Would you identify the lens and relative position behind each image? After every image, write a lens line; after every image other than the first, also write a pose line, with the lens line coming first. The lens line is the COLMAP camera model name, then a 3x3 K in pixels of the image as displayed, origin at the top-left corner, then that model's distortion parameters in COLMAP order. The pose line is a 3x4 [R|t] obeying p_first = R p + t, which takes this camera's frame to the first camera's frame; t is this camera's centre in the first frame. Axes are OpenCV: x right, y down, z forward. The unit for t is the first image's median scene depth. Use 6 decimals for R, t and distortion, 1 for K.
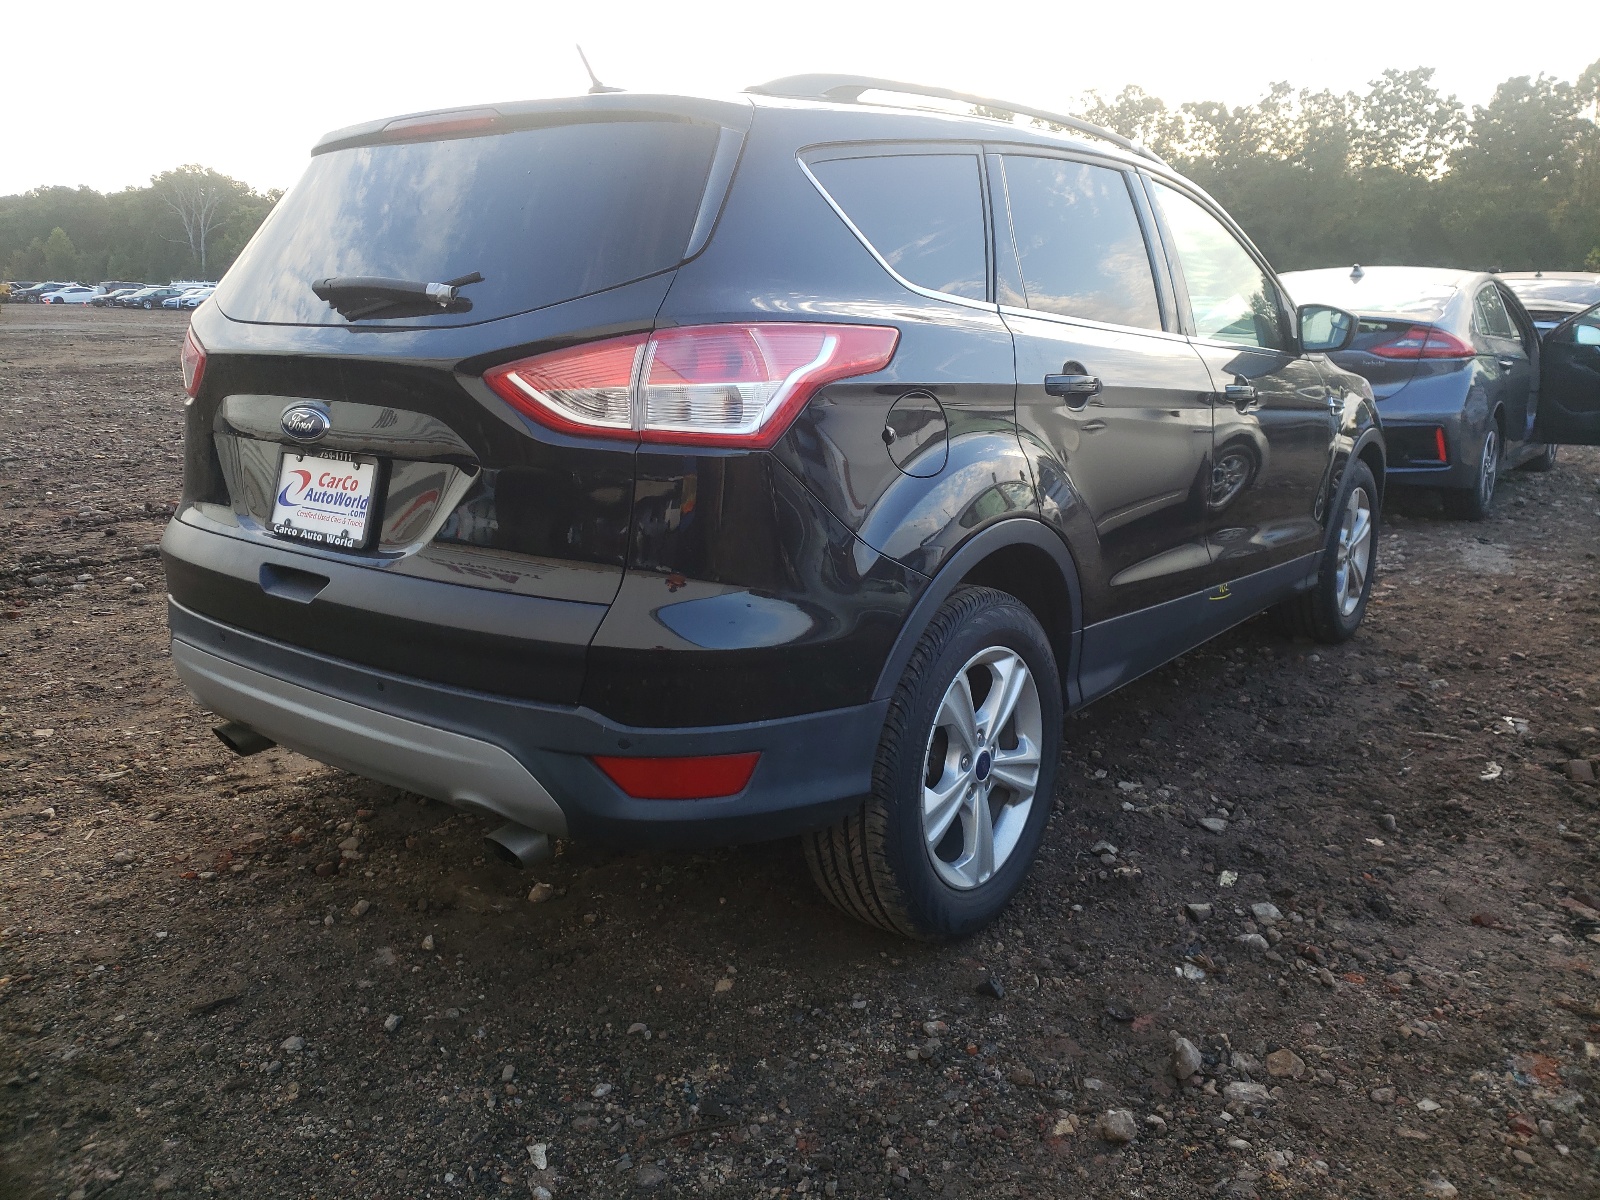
lens RADIAL K [[1209.0, 0, 804.6], [0, 1209.0, 602.4], [0, 0, 1]] dist [-0.000441, 0.005849]
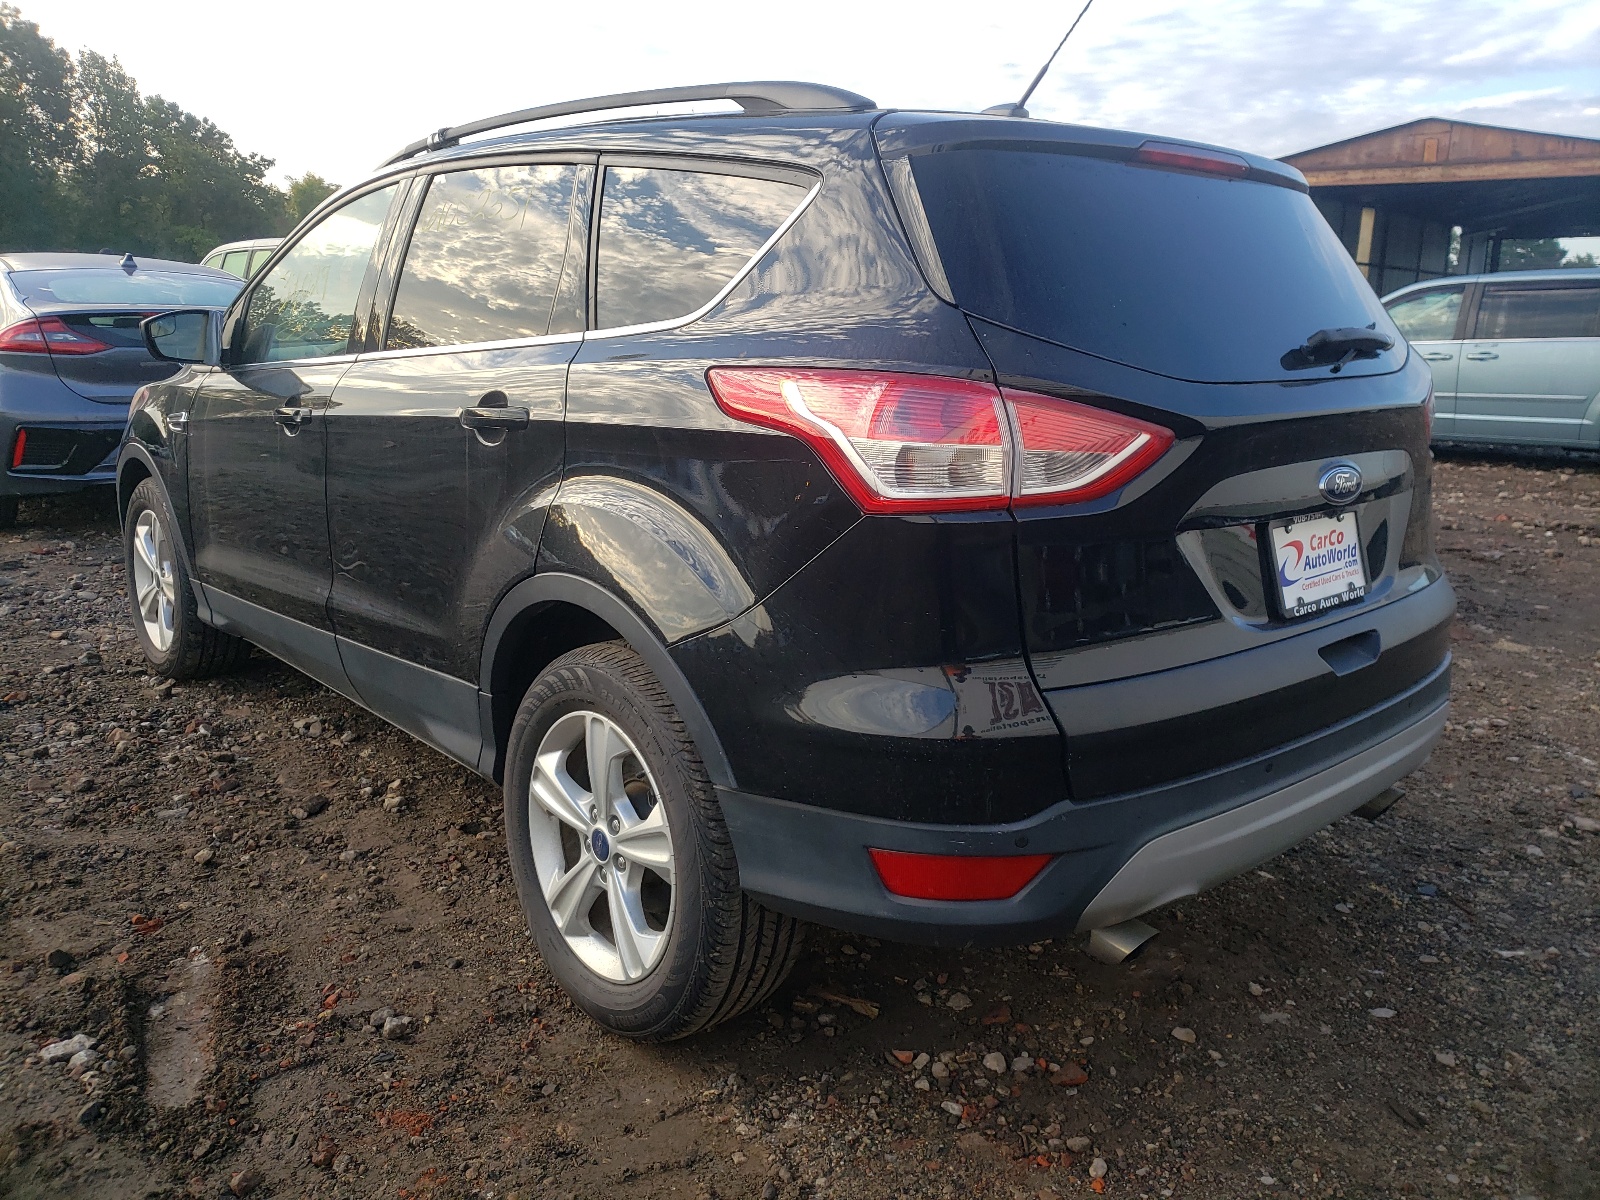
lens RADIAL K [[1209.0, 0, 802.3], [0, 1209.0, 597.4], [0, 0, 1]] dist [-0.000441, 0.005849]
pose [[0.209426, -0.231806, 0.949951, -1.367819], [0.216848, 0.958314, 0.186040, -0.318239], [-0.953477, 0.167033, 0.250962, 1.140479]]
